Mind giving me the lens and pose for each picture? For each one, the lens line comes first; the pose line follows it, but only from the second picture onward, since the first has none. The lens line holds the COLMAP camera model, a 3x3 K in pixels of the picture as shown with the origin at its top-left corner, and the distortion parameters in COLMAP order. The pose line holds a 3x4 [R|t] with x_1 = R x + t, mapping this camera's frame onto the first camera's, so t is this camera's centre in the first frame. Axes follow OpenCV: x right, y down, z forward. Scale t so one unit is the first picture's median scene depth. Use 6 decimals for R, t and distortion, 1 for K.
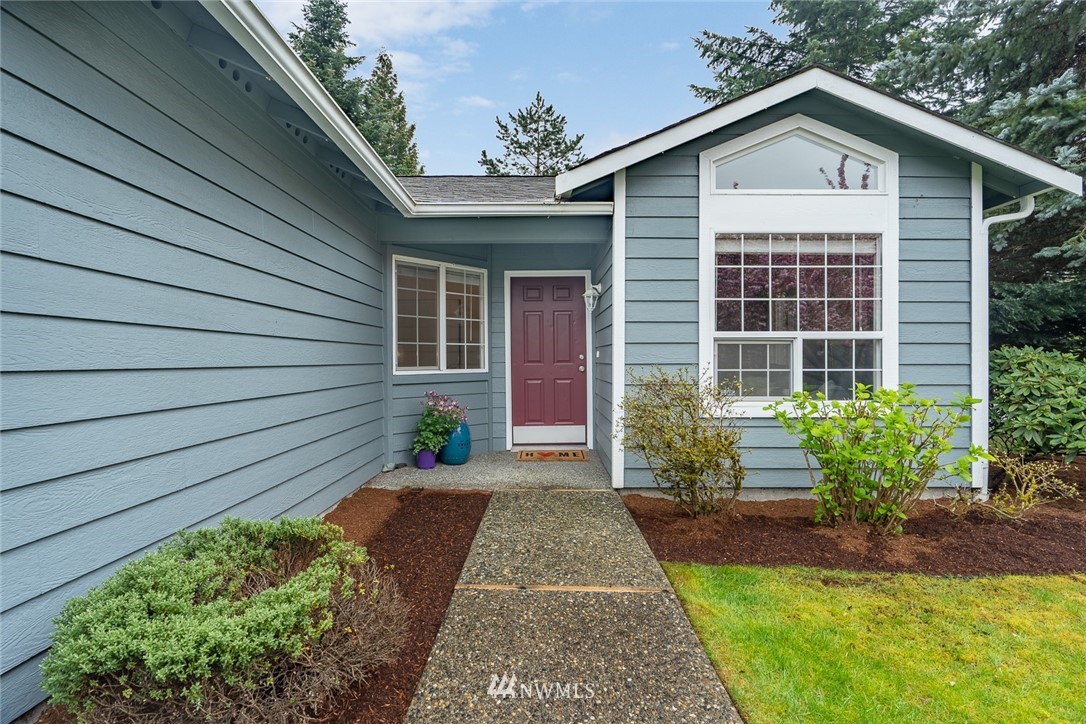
lens RADIAL K [[490.3, 0, 553.1], [0, 490.3, 362.3], [0, 0, 1]] dist [-0.008529, -0.000247]
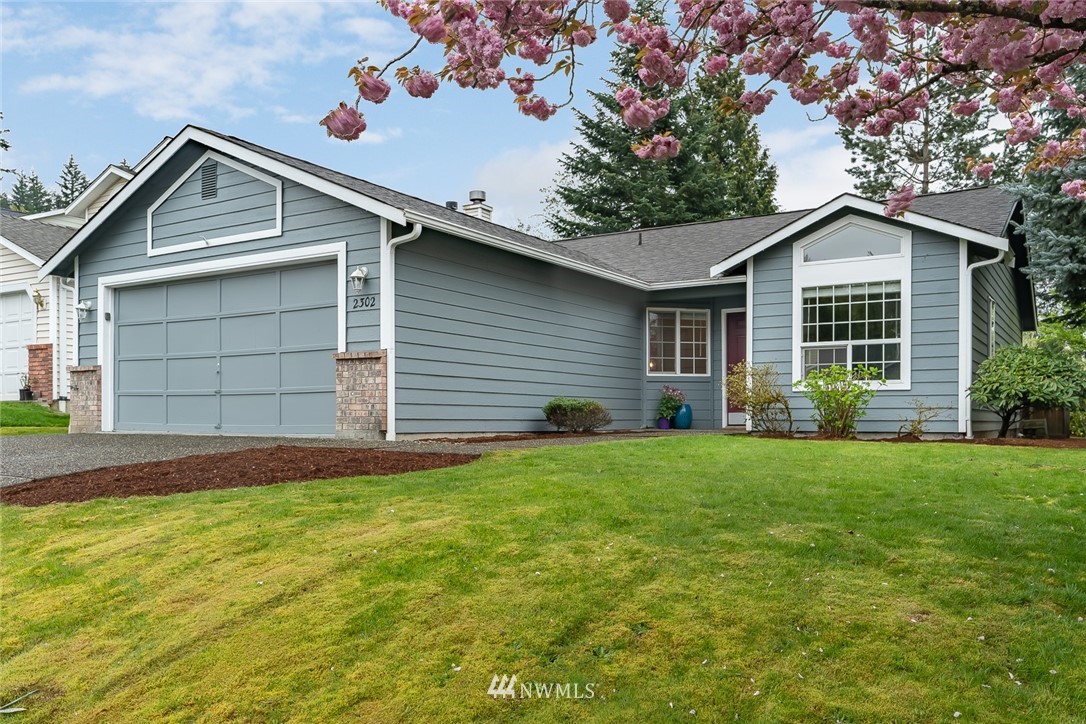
lens RADIAL K [[1006.8, 0, 544.3], [0, 1006.8, 365.5], [0, 0, 1]] dist [0.013978, 0.004436]
pose [[0.834988, -0.031322, -0.549377, 1.539833], [-0.008872, 0.997483, -0.070354, 0.280867], [0.550197, 0.063619, 0.832608, -2.518323]]
